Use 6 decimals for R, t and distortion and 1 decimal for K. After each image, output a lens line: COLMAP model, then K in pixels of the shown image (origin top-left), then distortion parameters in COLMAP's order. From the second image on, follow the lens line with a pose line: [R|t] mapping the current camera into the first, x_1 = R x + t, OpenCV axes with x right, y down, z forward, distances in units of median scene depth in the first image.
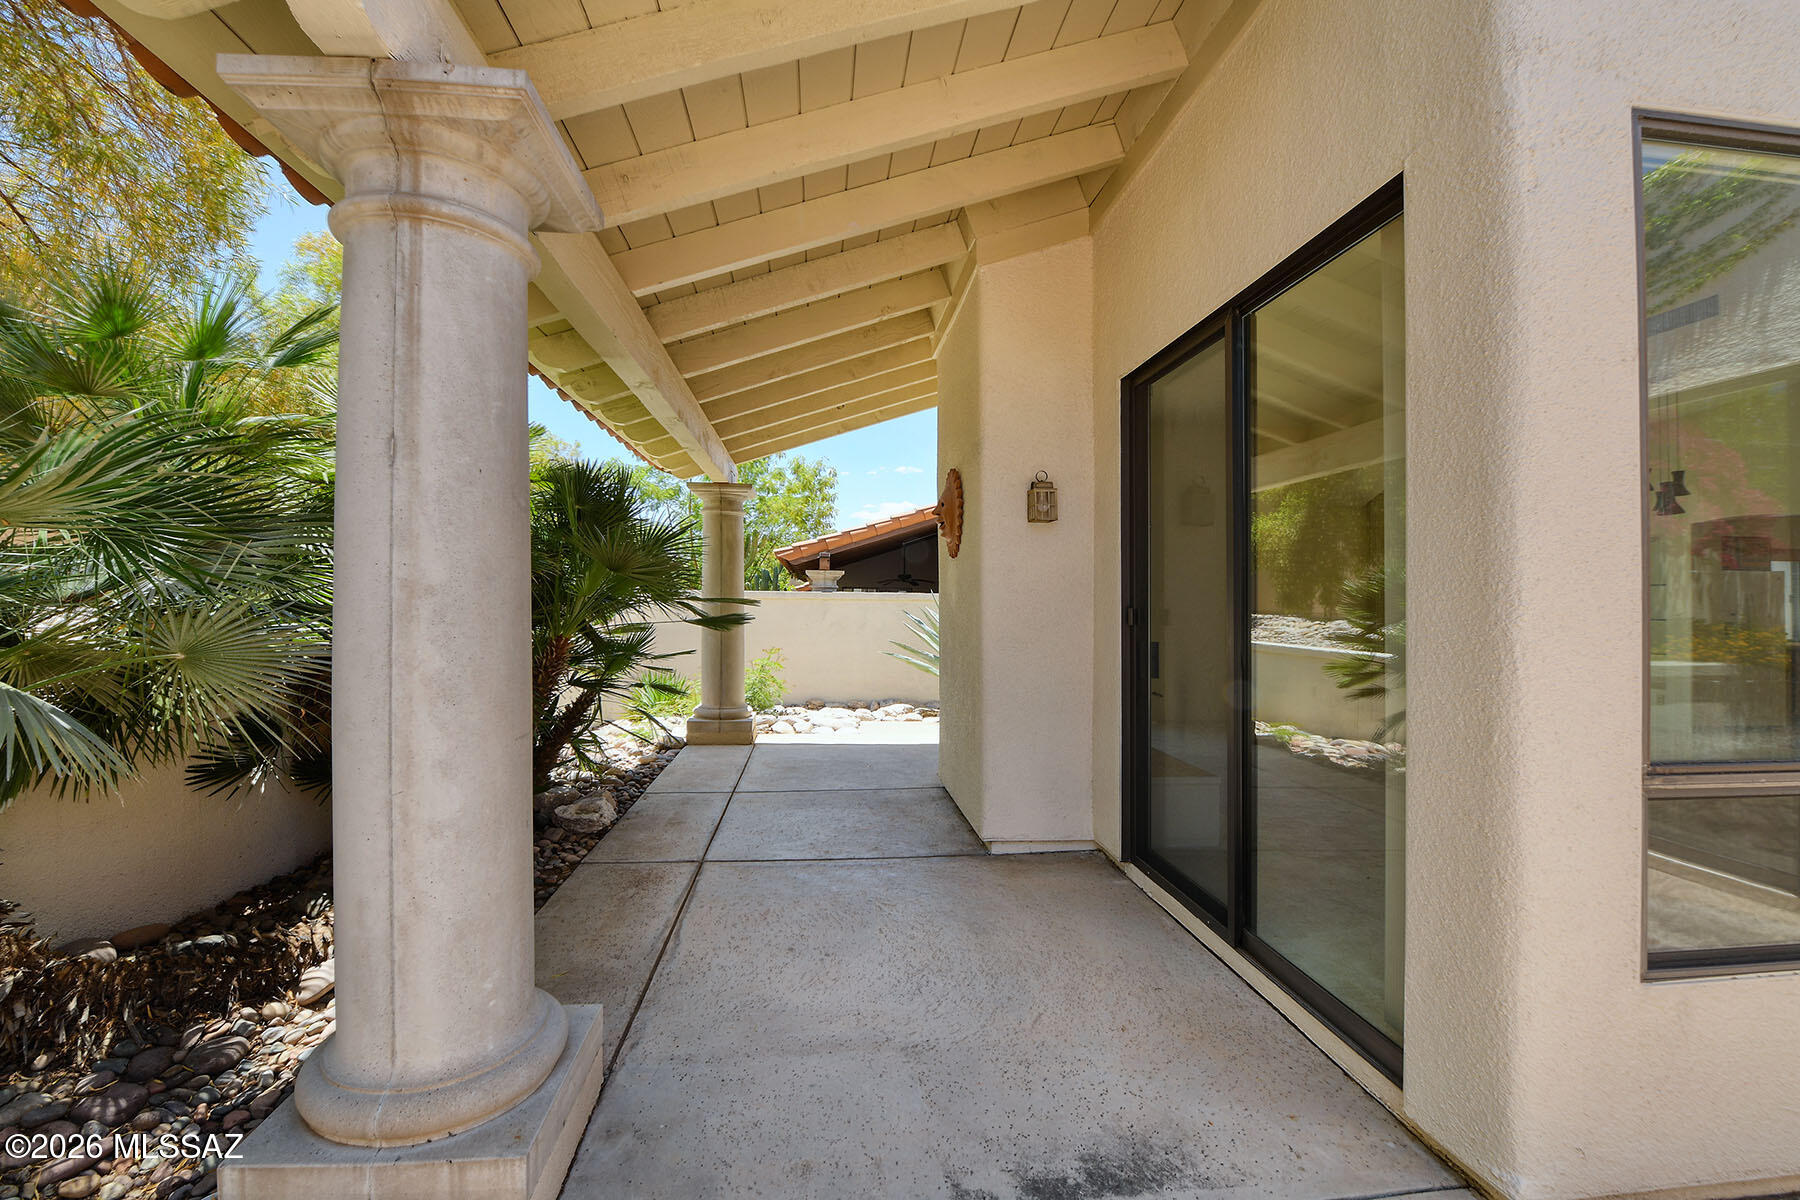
lens RADIAL K [[696.7, 0, 869.6], [0, 696.7, 598.9], [0, 0, 1]] dist [-0.013750, 0.000418]
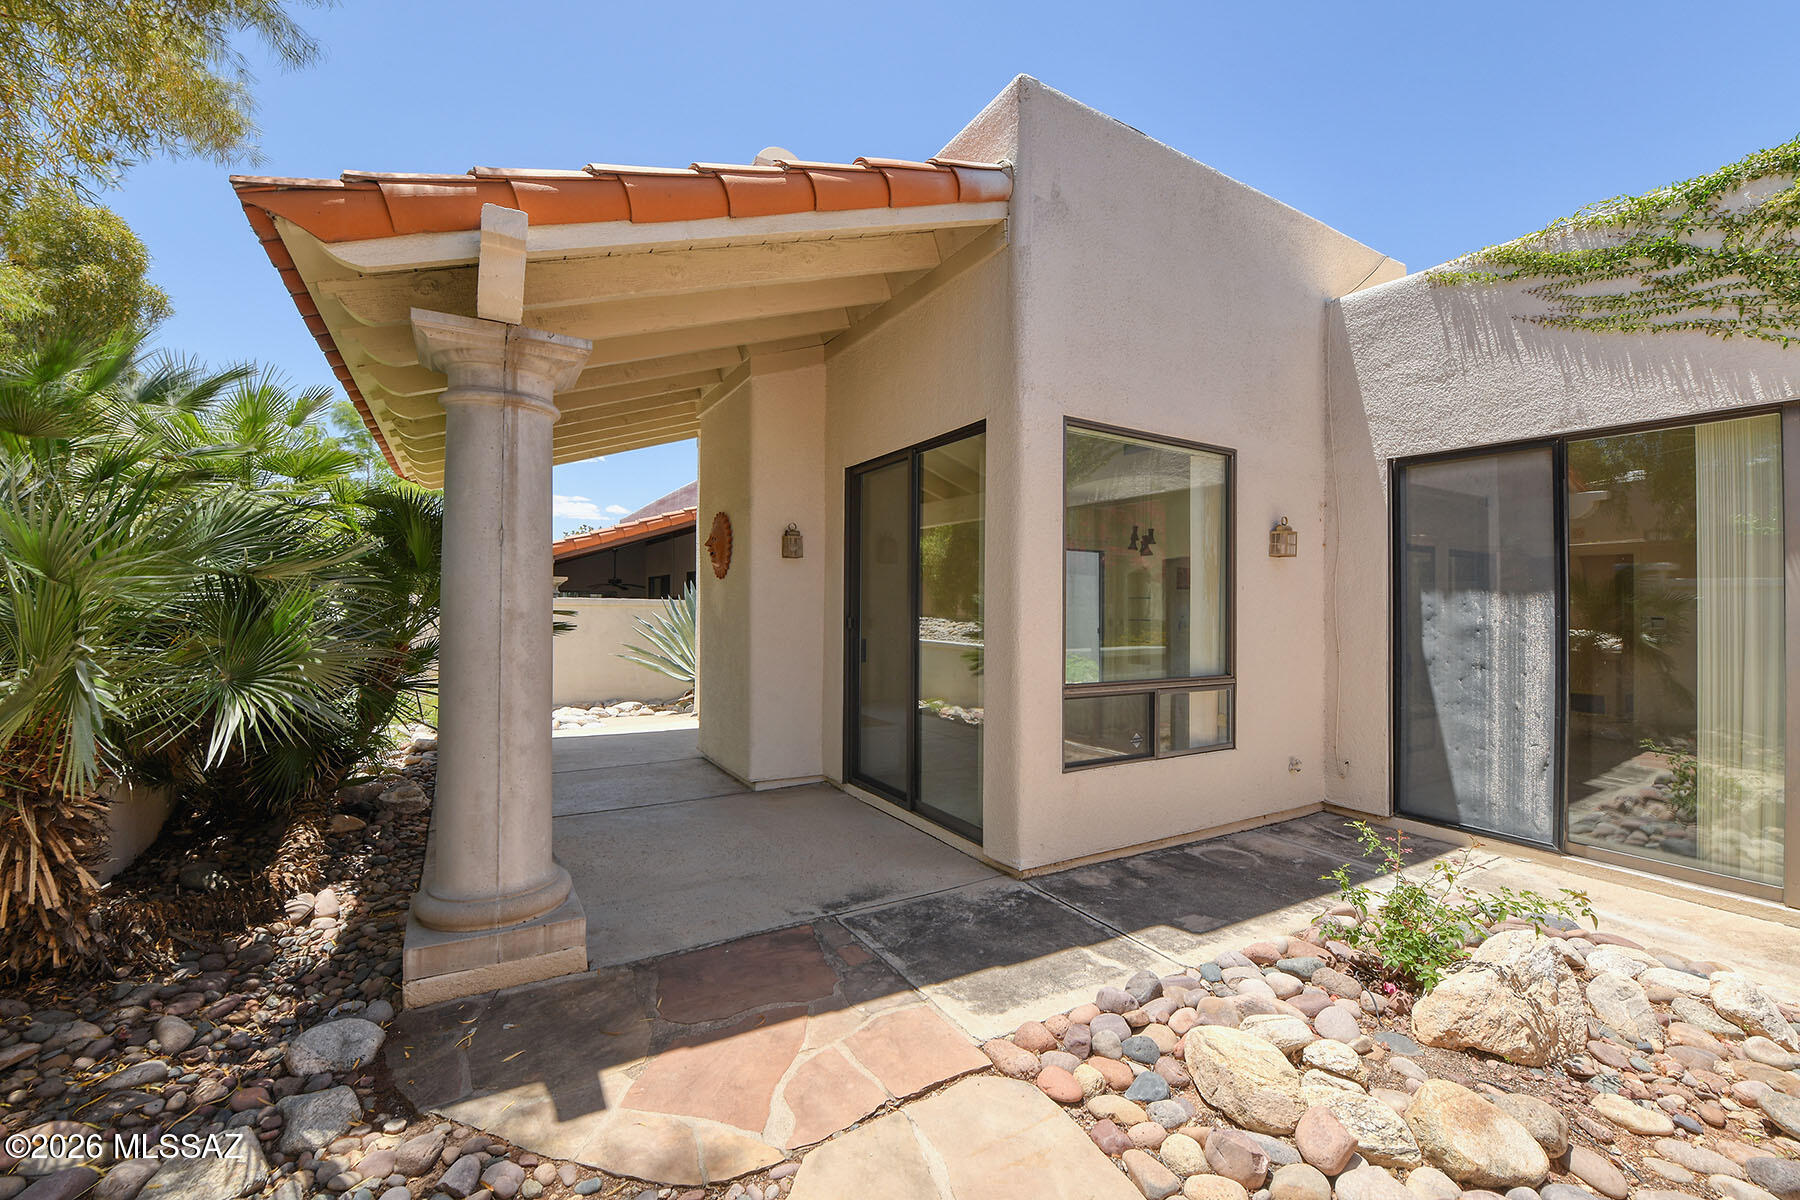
lens RADIAL K [[756.1, 0, 899.2], [0, 756.1, 599.7], [0, 0, 1]] dist [-0.002105, -0.000187]
pose [[0.883756, 0.007262, 0.467892, -0.315162], [-0.008921, 0.999959, 0.001331, -0.029357], [-0.467863, -0.005350, 0.883785, -0.538187]]
